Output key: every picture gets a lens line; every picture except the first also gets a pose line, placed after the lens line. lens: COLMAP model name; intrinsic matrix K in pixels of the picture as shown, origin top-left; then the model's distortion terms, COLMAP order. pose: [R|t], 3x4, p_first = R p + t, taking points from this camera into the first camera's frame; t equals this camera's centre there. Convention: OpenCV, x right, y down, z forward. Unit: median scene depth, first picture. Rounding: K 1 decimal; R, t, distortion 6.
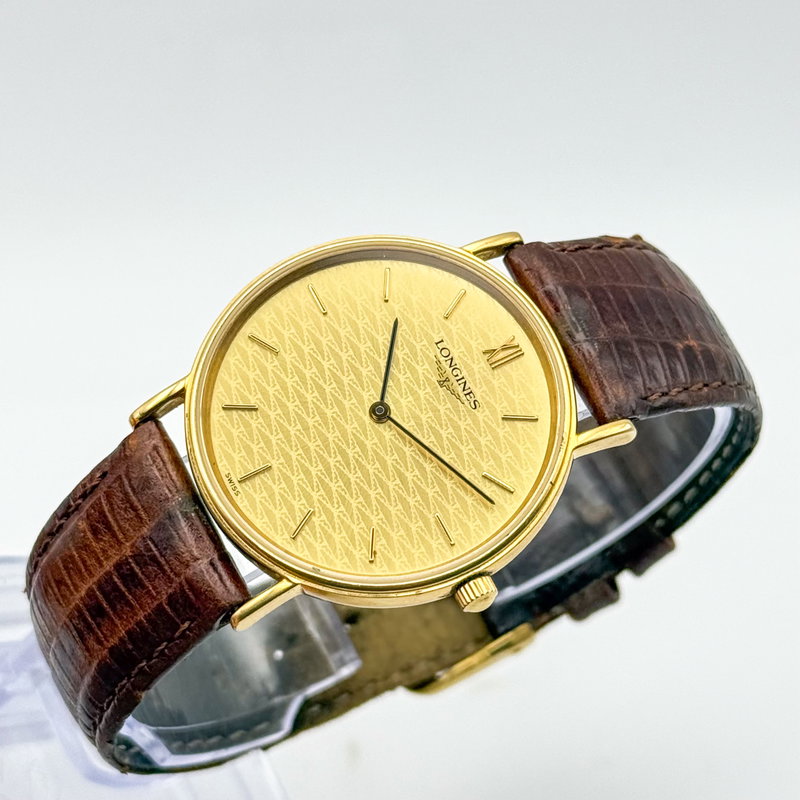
lens RADIAL K [[2237.4, 0, 400.0], [0, 2237.4, 400.0], [0, 0, 1]] dist [0.093344, 0.805033]
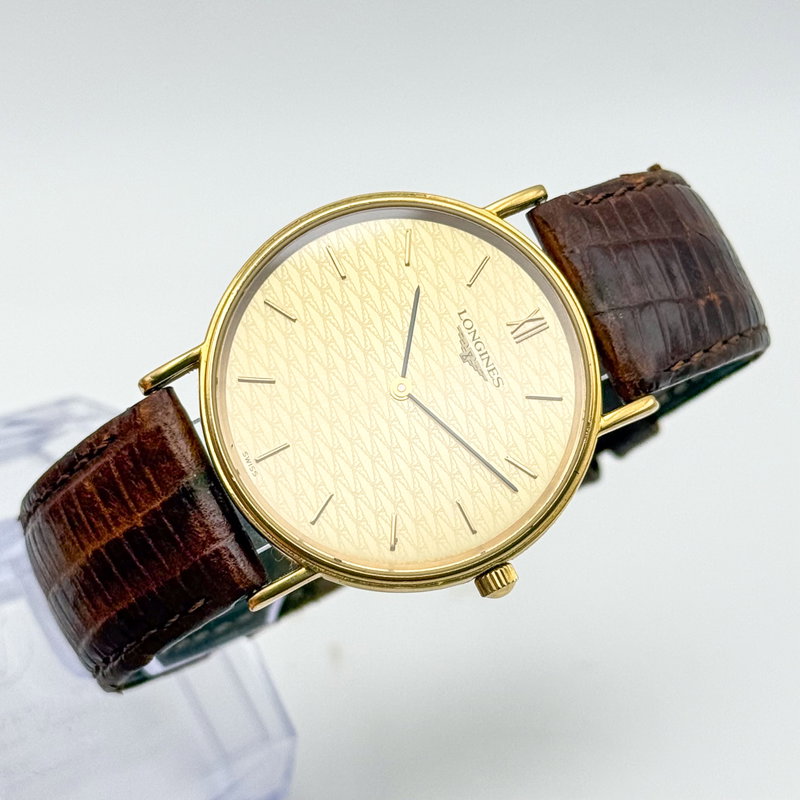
lens RADIAL K [[2237.4, 0, 400.0], [0, 2237.4, 400.0], [0, 0, 1]] dist [0.093344, 0.805033]
pose [[0.997283, 0.015076, 0.072101, -0.078650], [-0.030679, 0.974905, 0.220497, -0.201925], [-0.066968, -0.222110, 0.972719, 0.052464]]
